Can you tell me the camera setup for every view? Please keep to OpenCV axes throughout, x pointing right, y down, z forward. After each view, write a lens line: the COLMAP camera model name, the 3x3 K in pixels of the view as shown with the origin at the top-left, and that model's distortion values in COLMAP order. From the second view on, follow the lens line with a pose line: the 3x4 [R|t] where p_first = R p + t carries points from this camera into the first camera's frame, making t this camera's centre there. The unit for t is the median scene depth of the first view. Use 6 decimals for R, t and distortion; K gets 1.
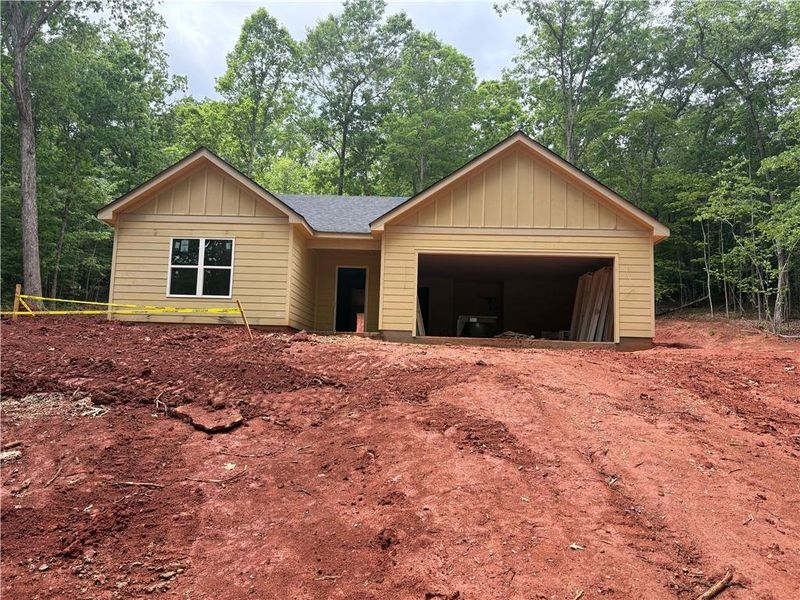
lens RADIAL K [[621.8, 0, 400.0], [0, 621.8, 300.0], [0, 0, 1]] dist [0.036782, 0.003024]
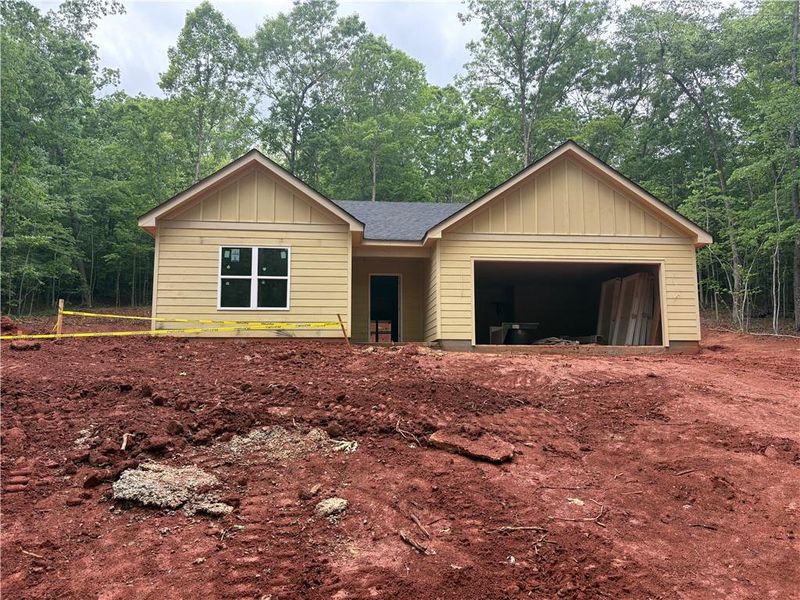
lens RADIAL K [[621.8, 0, 400.0], [0, 621.8, 300.0], [0, 0, 1]] dist [0.036782, 0.003024]
pose [[0.989486, -0.015518, 0.143794, -0.214426], [0.016151, 0.999864, -0.003234, -0.011080], [-0.143724, 0.005523, 0.989602, 0.037251]]
